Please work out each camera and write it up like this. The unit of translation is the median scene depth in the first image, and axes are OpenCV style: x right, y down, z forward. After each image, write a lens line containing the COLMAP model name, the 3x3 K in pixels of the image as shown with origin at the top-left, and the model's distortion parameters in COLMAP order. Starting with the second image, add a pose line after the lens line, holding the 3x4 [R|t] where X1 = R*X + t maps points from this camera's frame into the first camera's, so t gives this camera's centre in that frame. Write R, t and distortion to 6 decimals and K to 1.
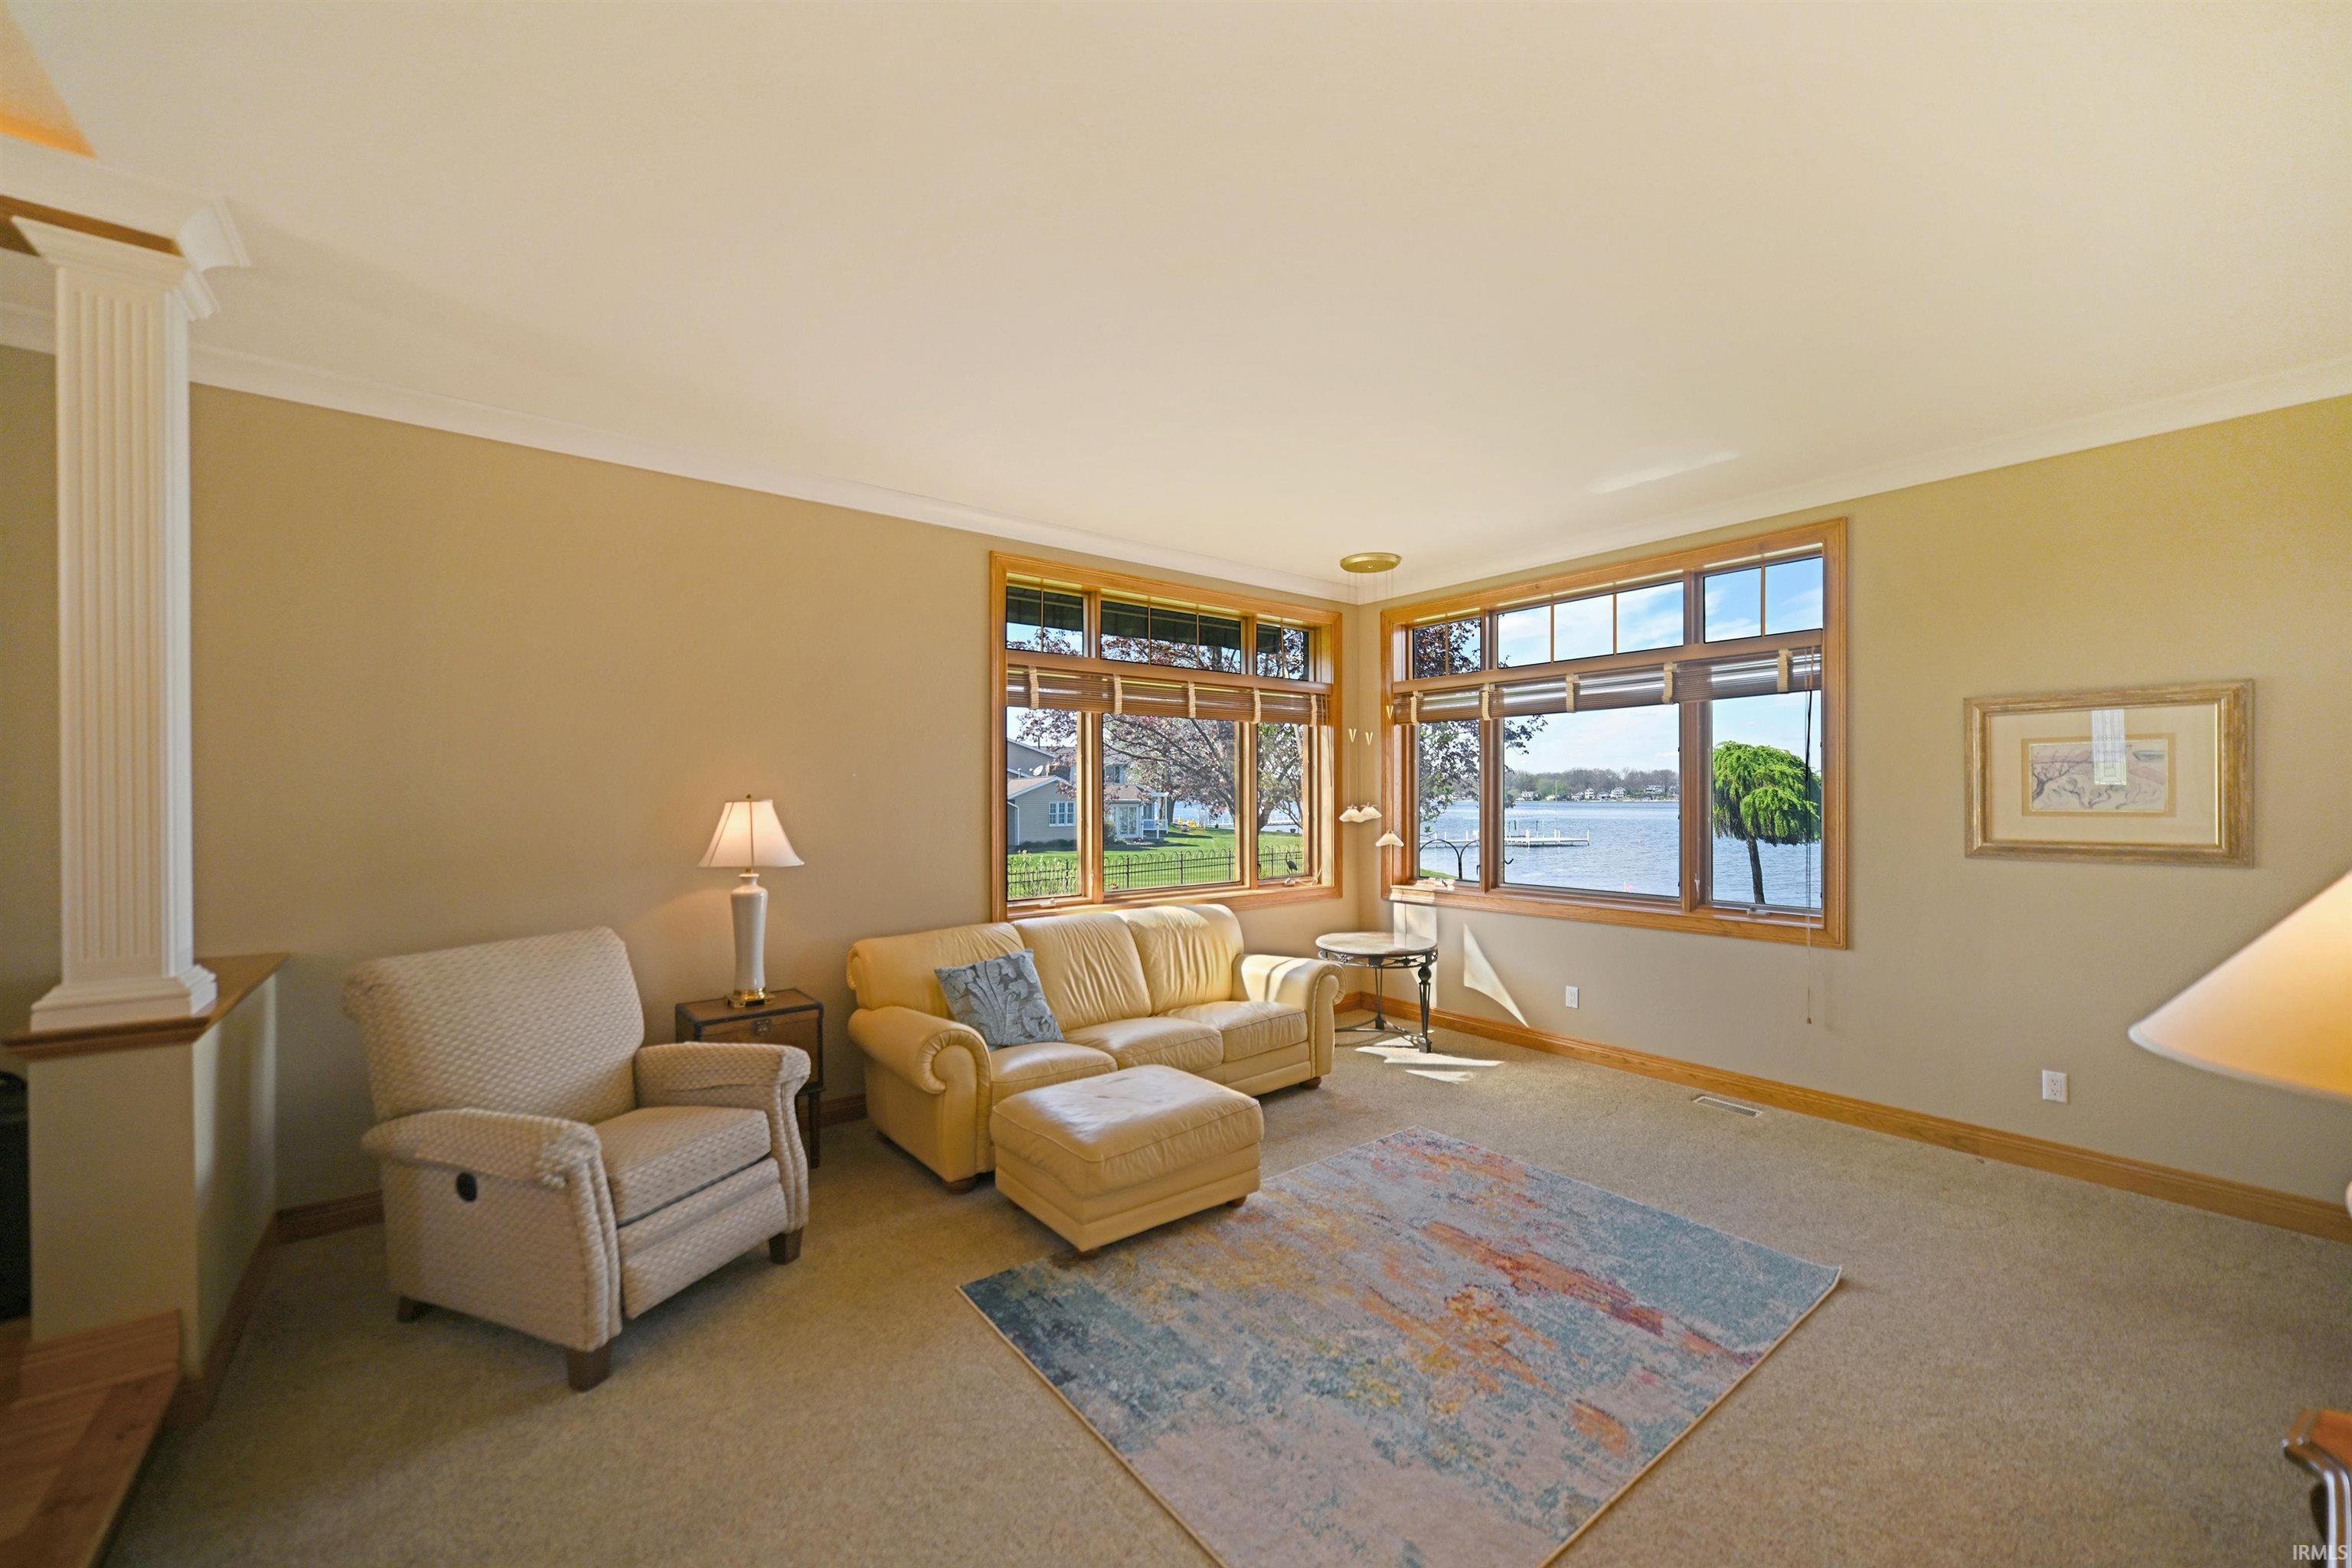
lens RADIAL K [[911.4, 0, 1171.3], [0, 911.4, 793.2], [0, 0, 1]] dist [0.004139, 0.000343]
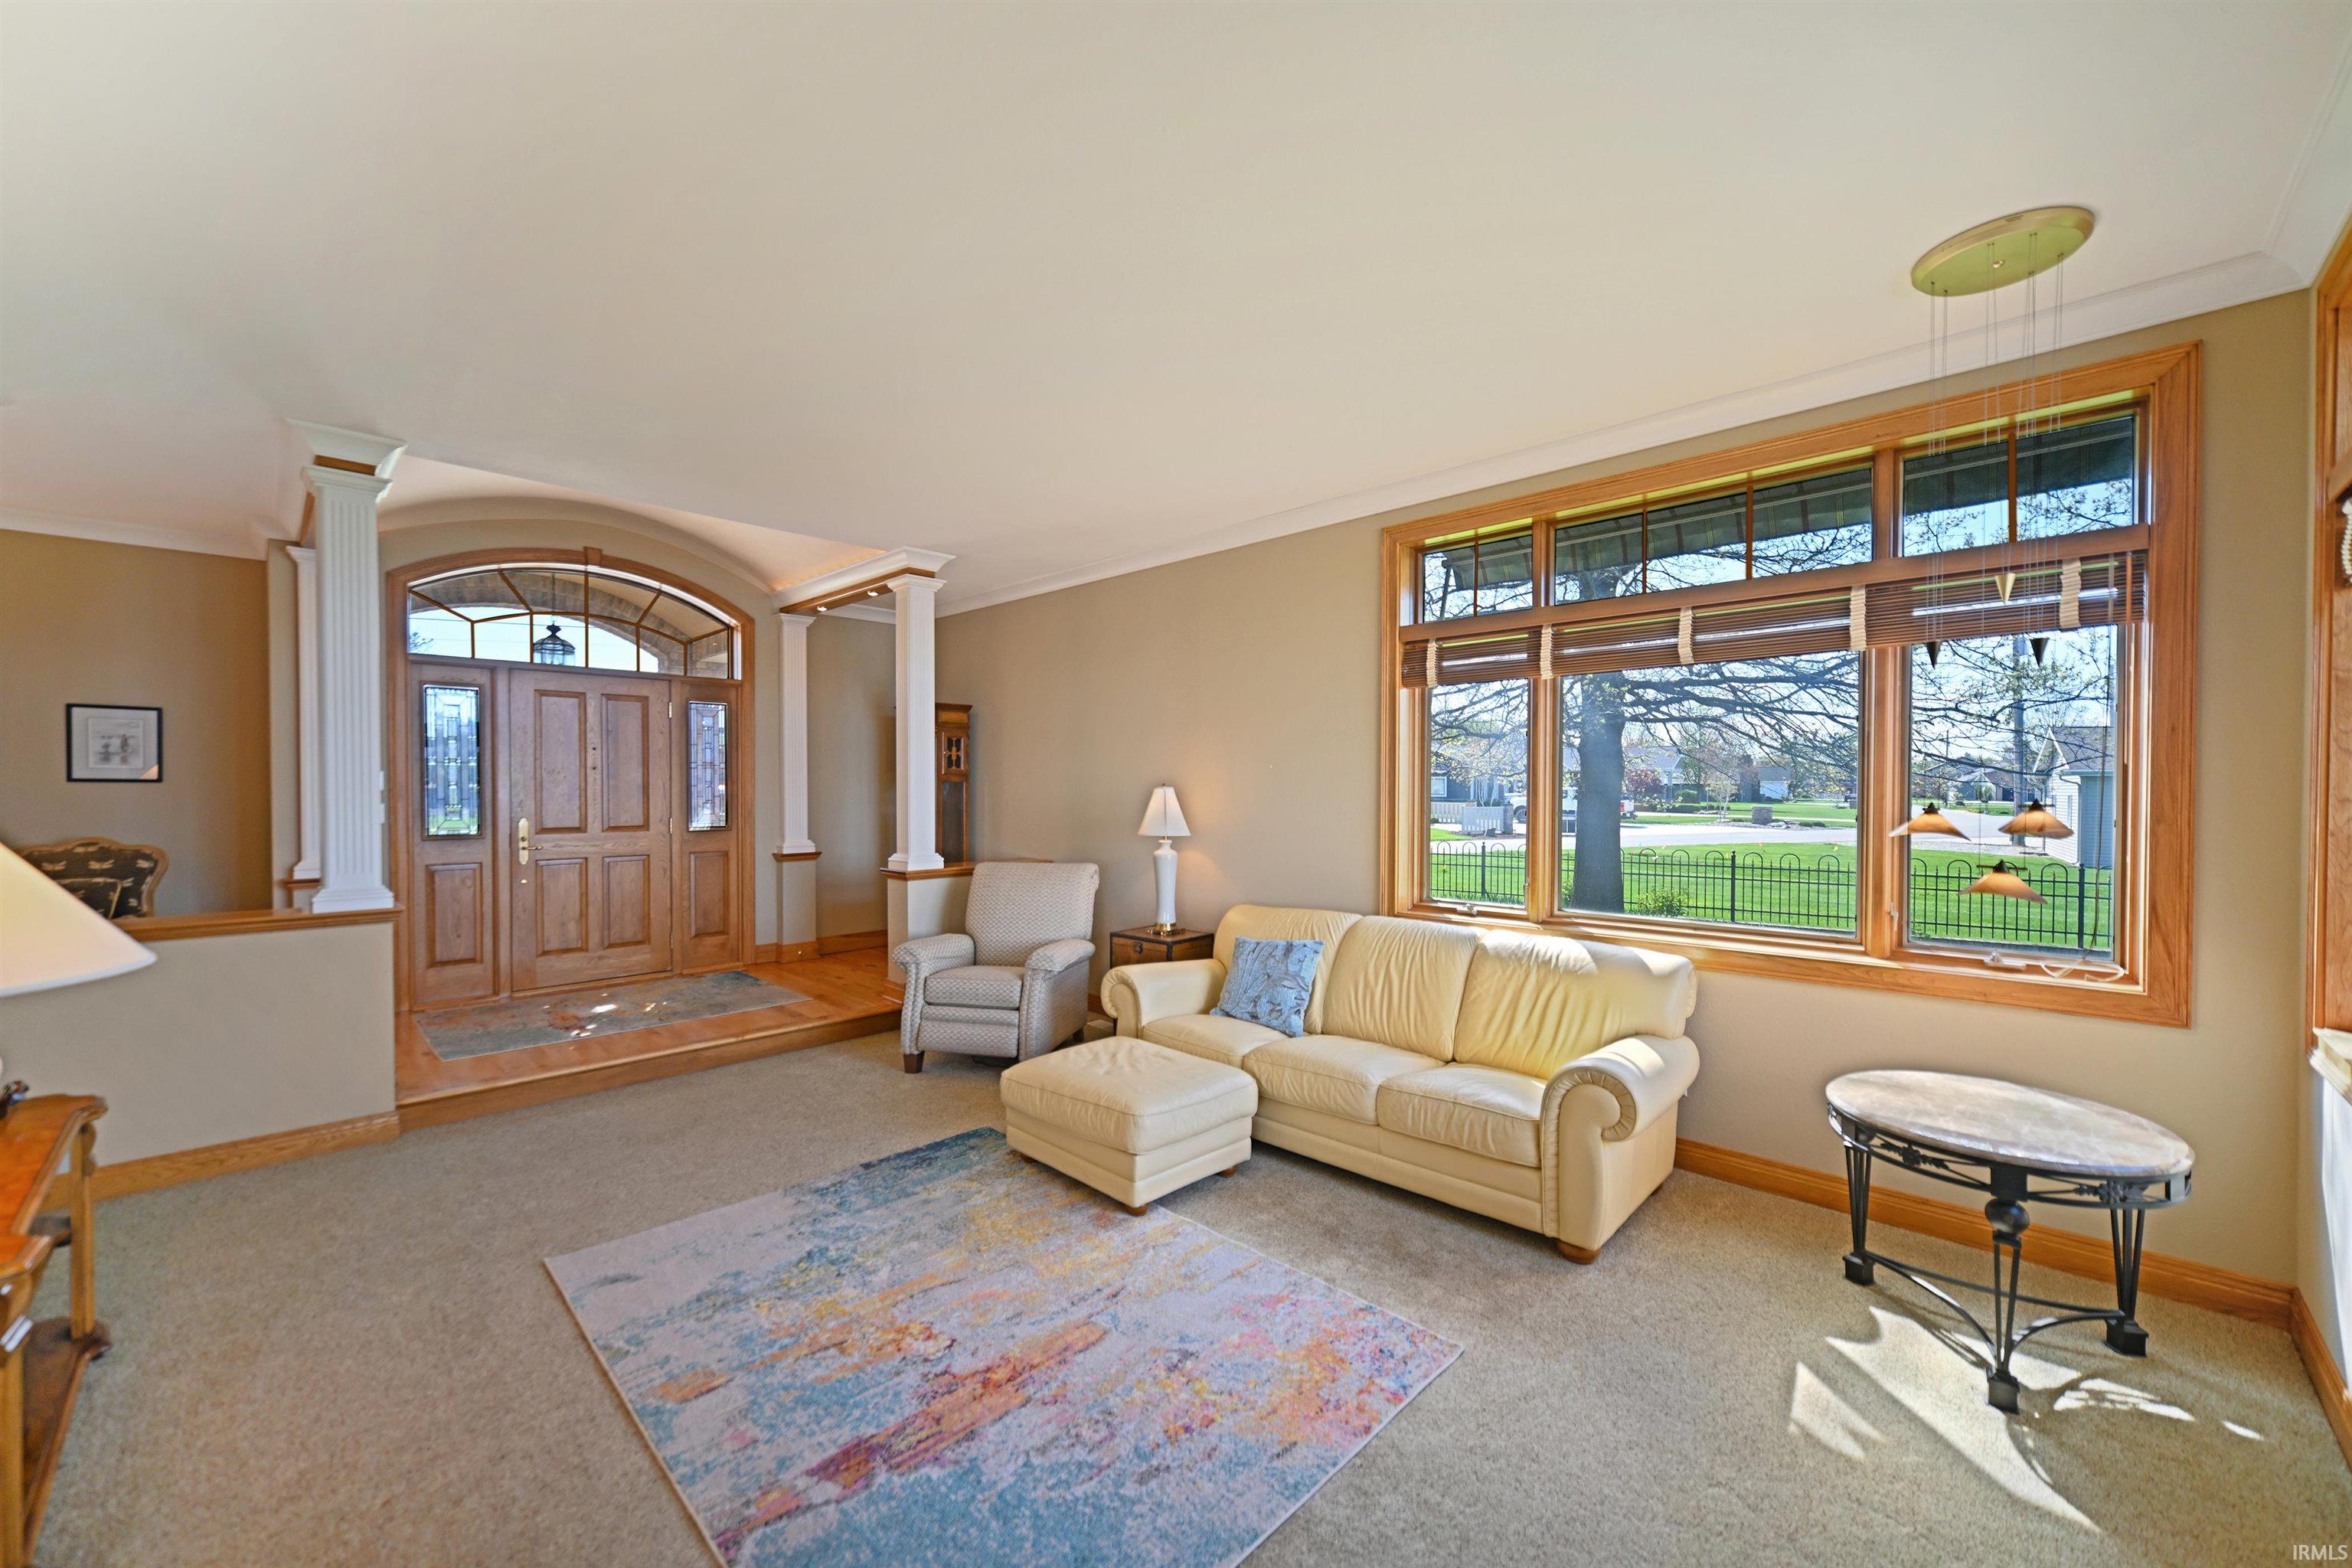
lens RADIAL K [[911.4, 0, 1171.3], [0, 911.4, 794.1], [0, 0, 1]] dist [0.004139, 0.000343]
pose [[0.130518, 0.009839, -0.991397, 1.251059], [0.004632, 0.999934, 0.010534, 0.002895], [0.991435, -0.005967, 0.130463, 1.123034]]
